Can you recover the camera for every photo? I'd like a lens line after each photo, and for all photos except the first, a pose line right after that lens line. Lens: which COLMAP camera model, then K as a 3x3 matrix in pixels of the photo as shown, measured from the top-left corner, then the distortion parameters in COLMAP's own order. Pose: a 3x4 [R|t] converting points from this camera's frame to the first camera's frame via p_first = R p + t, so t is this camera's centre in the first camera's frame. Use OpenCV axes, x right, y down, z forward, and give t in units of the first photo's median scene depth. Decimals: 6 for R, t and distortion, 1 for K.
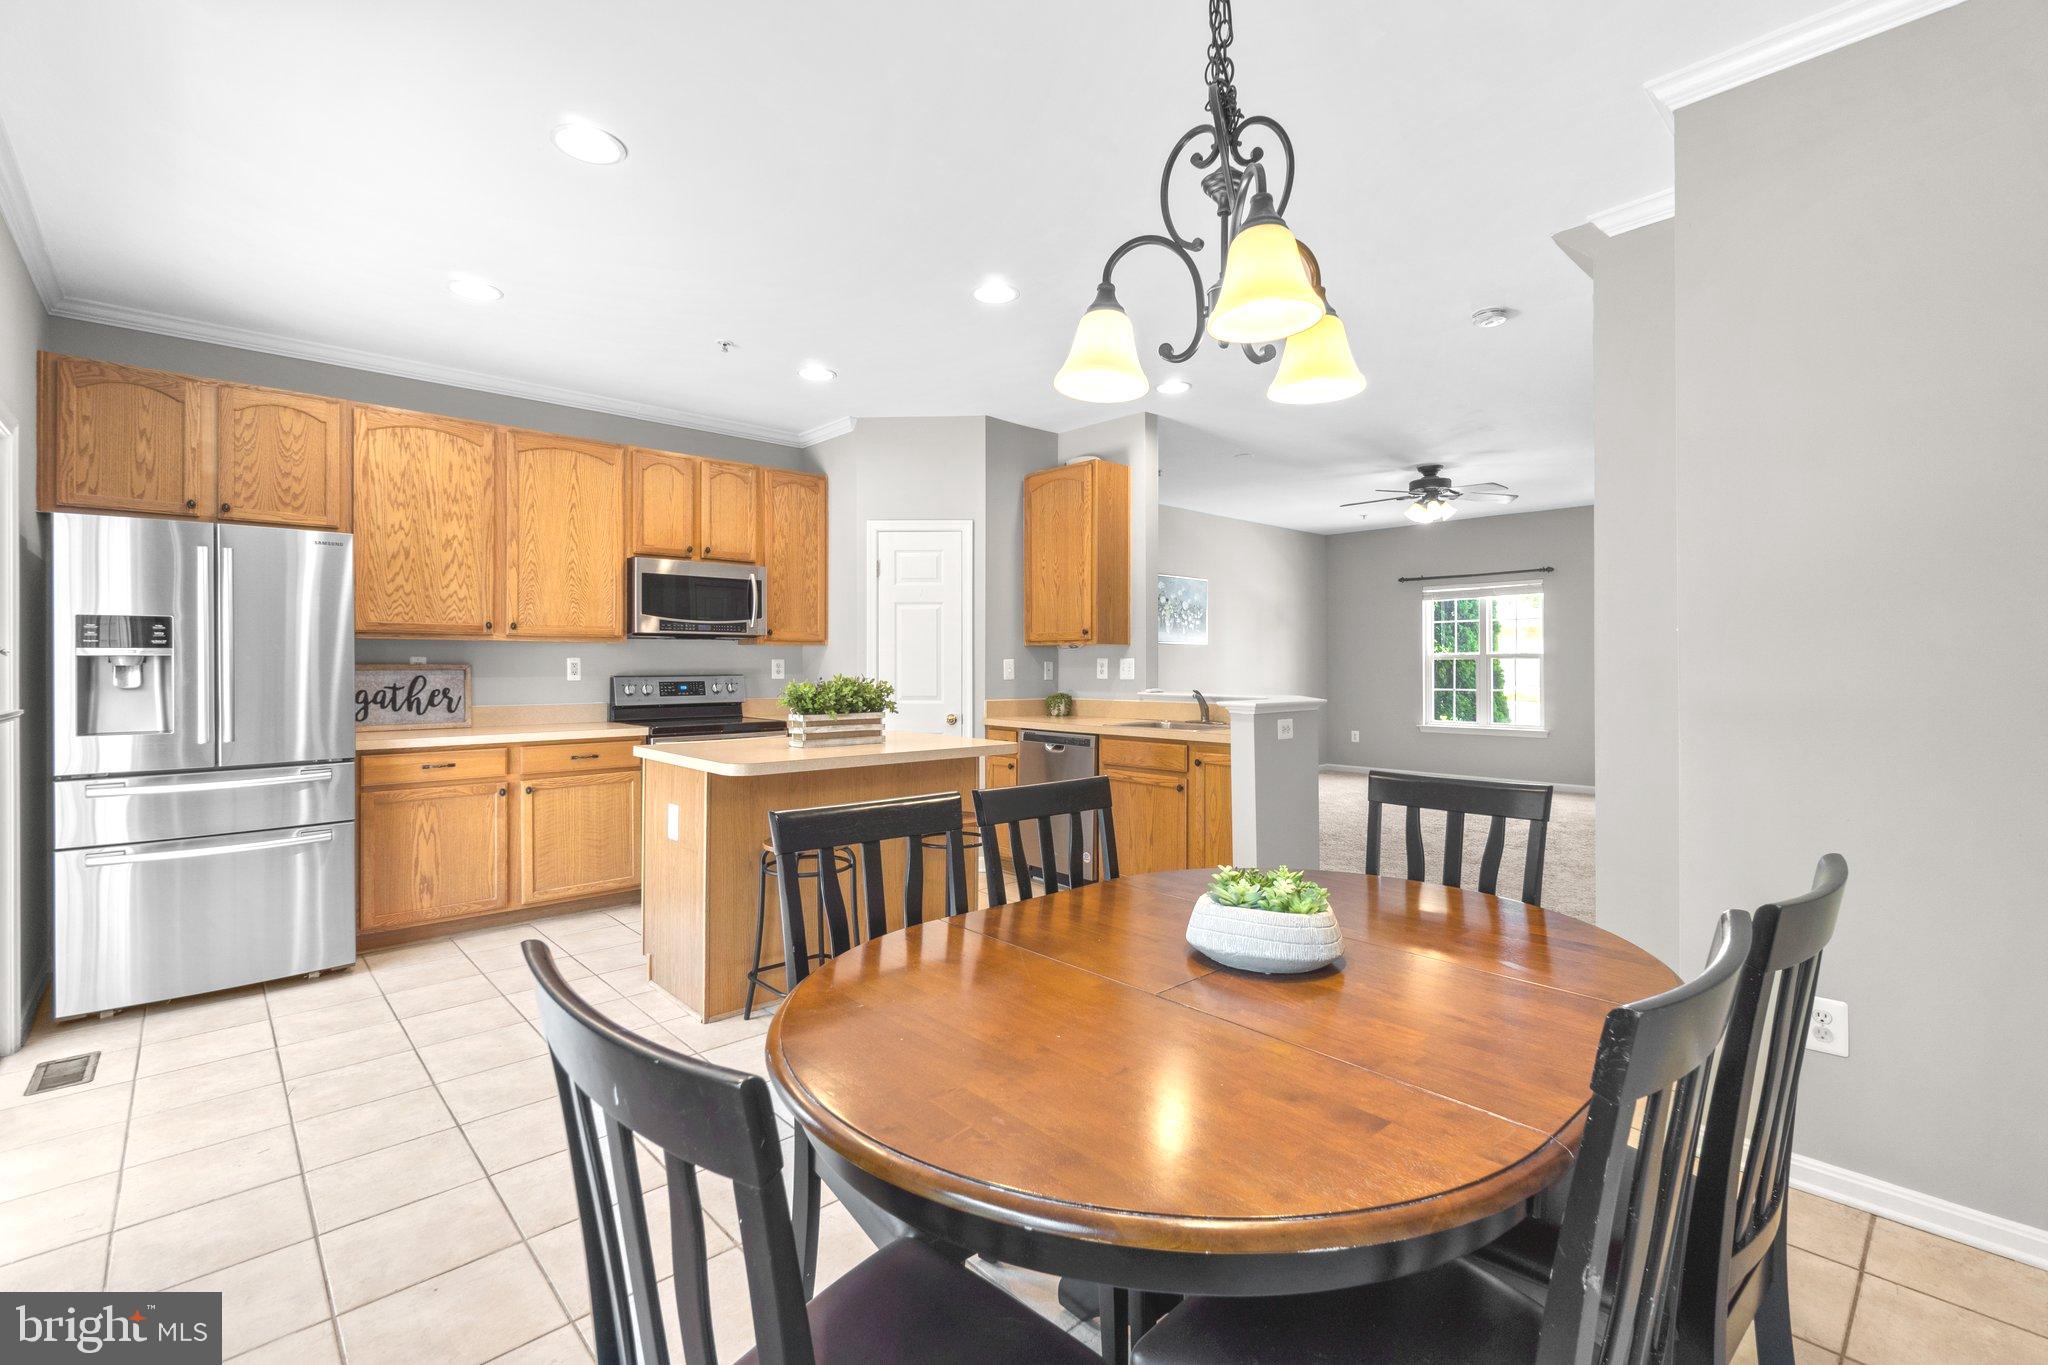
lens RADIAL K [[890.4, 0, 1015.1], [0, 890.4, 673.1], [0, 0, 1]] dist [0.000486, 0.000236]
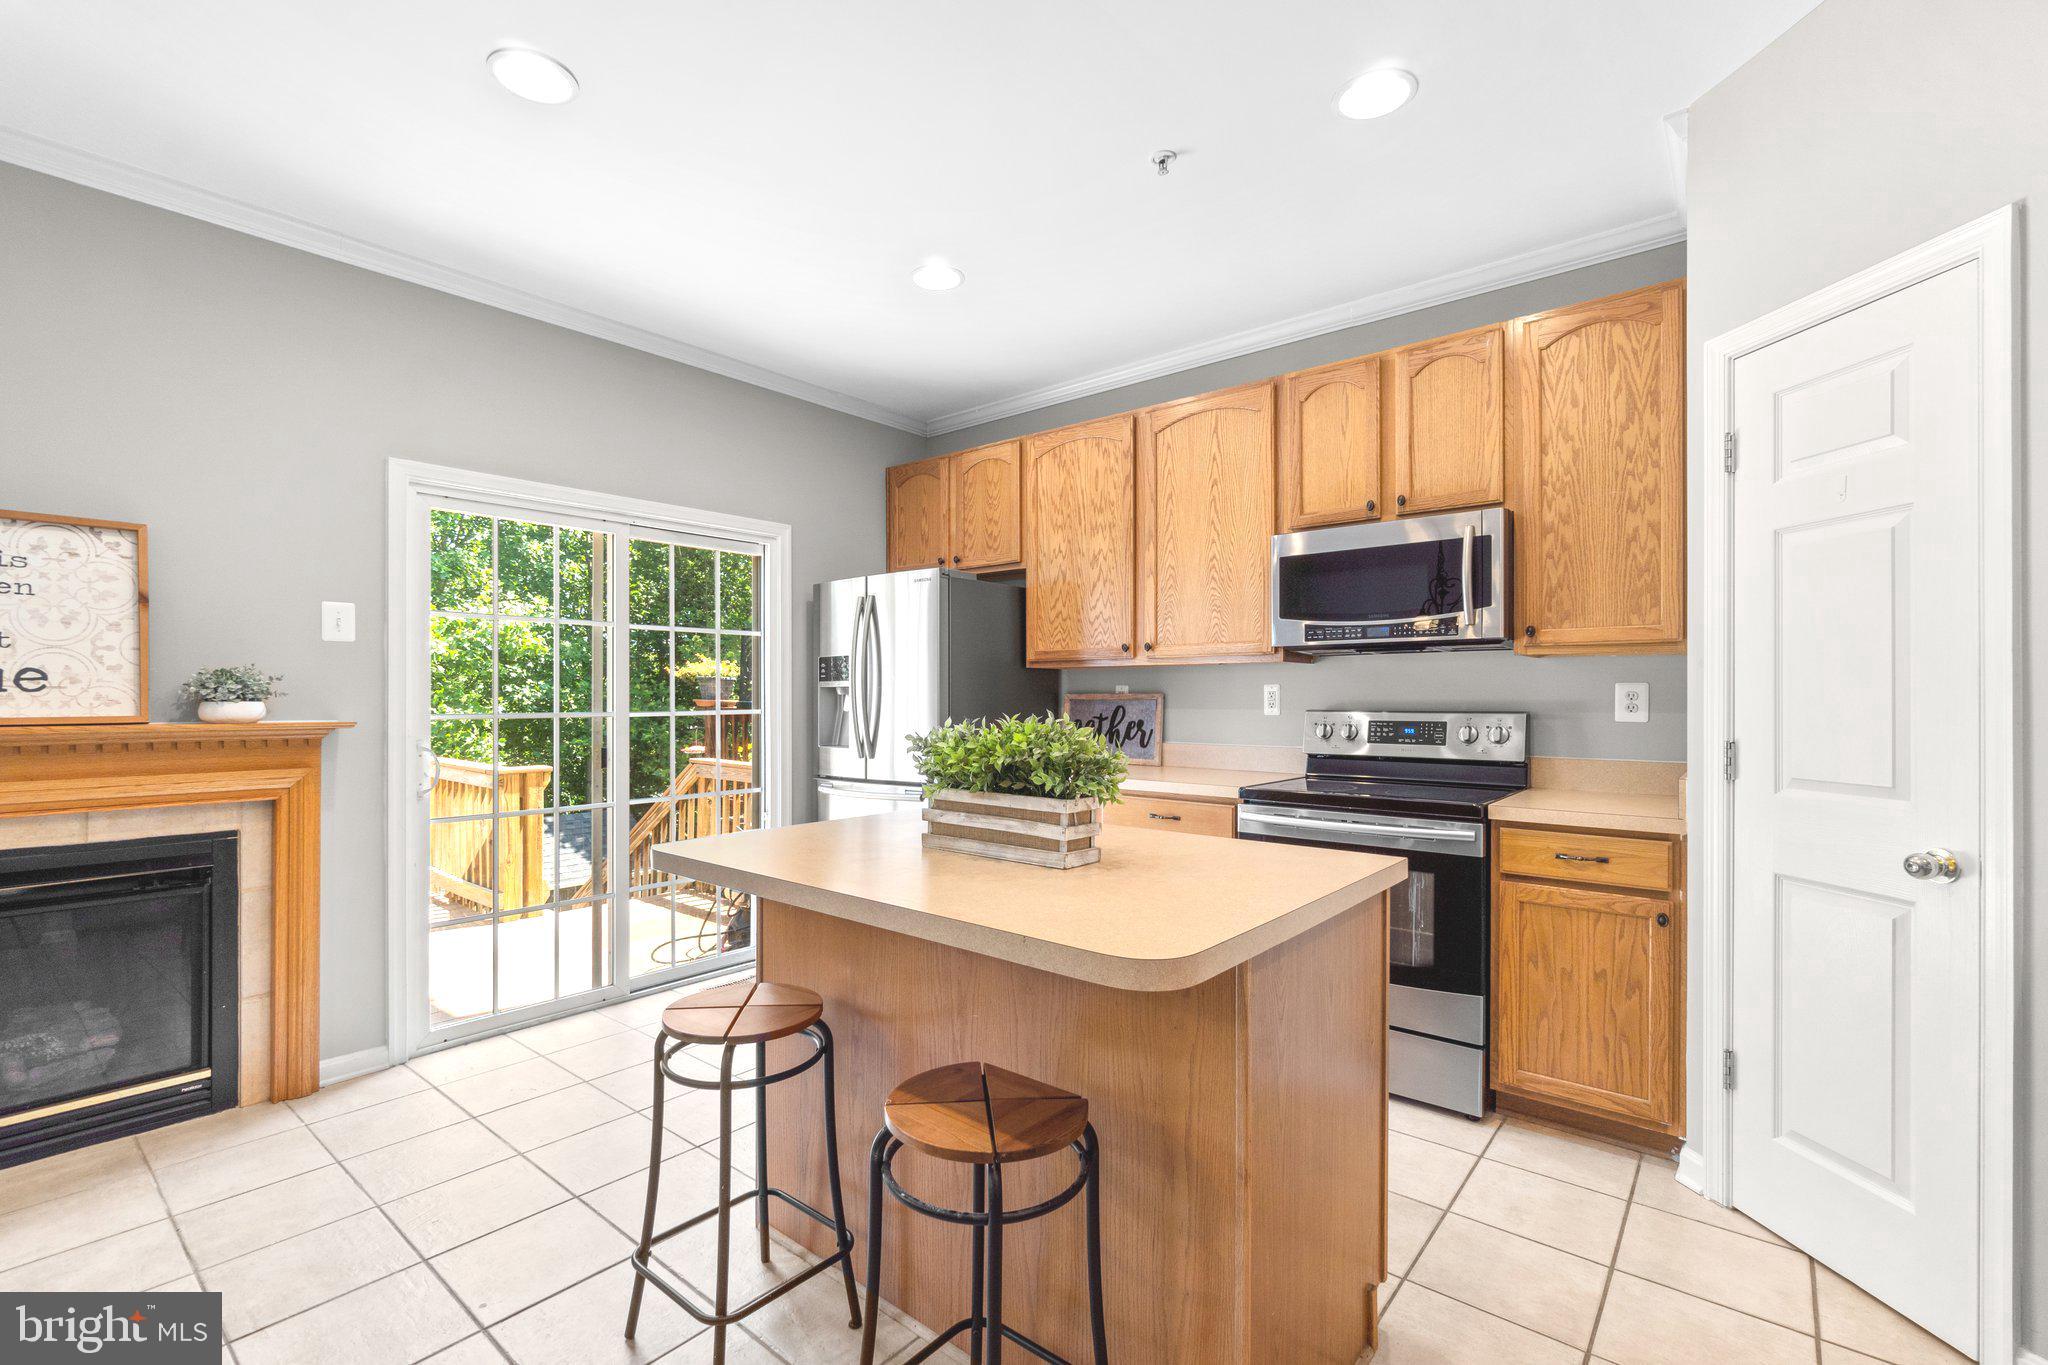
lens RADIAL K [[909.6, 0, 1013.2], [0, 909.6, 693.8], [0, 0, 1]] dist [-0.001848, 0.000333]
pose [[0.124815, 0.001217, -0.992179, 0.247096], [-0.008566, 0.999963, 0.000149, -0.008294], [0.992143, 0.008480, 0.124821, 0.741423]]
